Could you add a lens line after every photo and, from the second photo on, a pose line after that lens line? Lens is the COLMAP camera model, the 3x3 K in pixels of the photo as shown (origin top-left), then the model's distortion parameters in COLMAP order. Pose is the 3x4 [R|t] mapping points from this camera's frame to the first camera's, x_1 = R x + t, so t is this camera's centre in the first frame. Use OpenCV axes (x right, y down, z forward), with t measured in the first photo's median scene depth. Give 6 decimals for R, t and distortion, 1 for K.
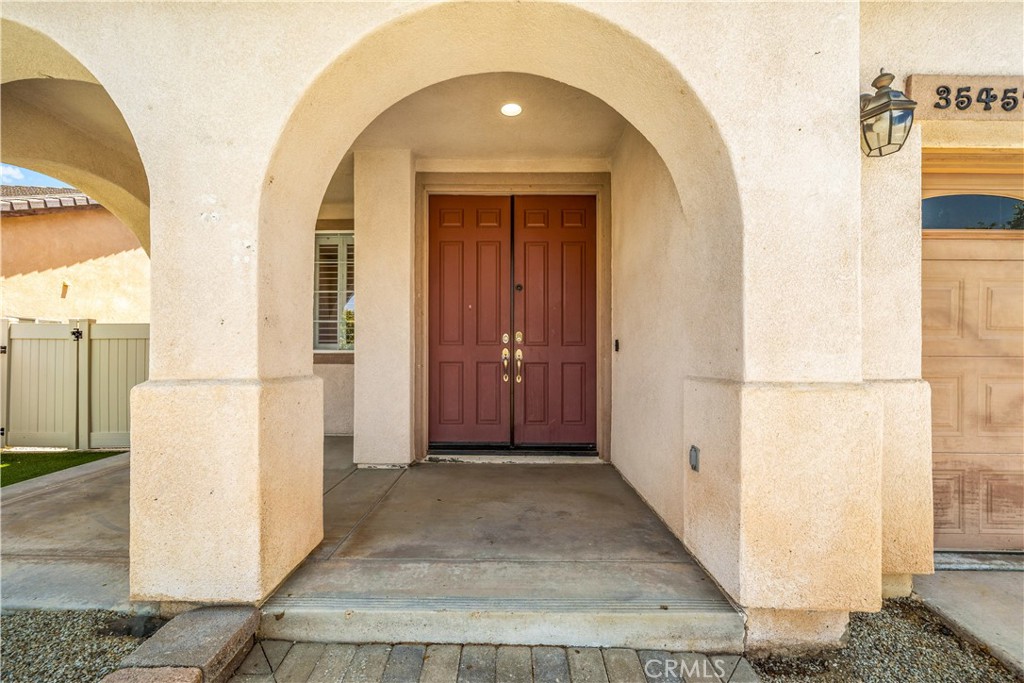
lens RADIAL K [[402.4, 0, 509.6], [0, 402.4, 344.6], [0, 0, 1]] dist [-0.000676, -0.000041]
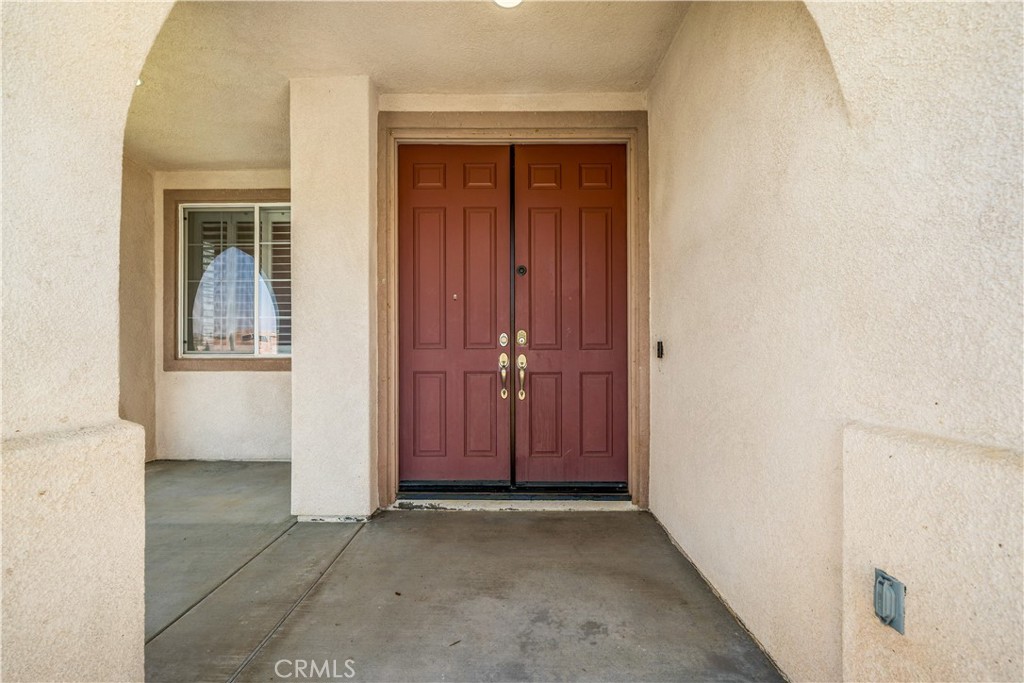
lens RADIAL K [[403.8, 0, 512.0], [0, 403.8, 341.5], [0, 0, 1]] dist [-0.001895, -0.000190]
pose [[0.999983, -0.003531, -0.004635, 0.009008], [0.003543, 0.999990, 0.002633, -0.014130], [0.004625, -0.002650, 0.999986, 0.268661]]
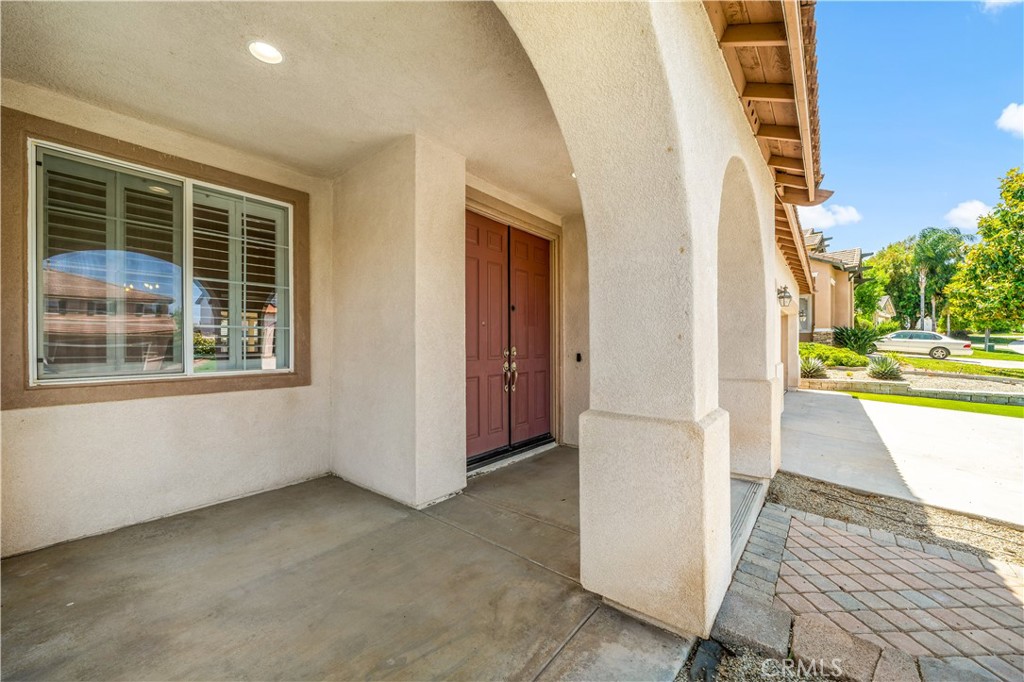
lens RADIAL K [[384.5, 0, 512.0], [0, 384.5, 341.0], [0, 0, 1]] dist [-0.000527, -0.000050]
pose [[0.631342, 0.003867, 0.775495, -0.839108], [-0.005665, 0.999984, -0.000374, -0.048734], [-0.775484, -0.004156, 0.631354, 0.319814]]
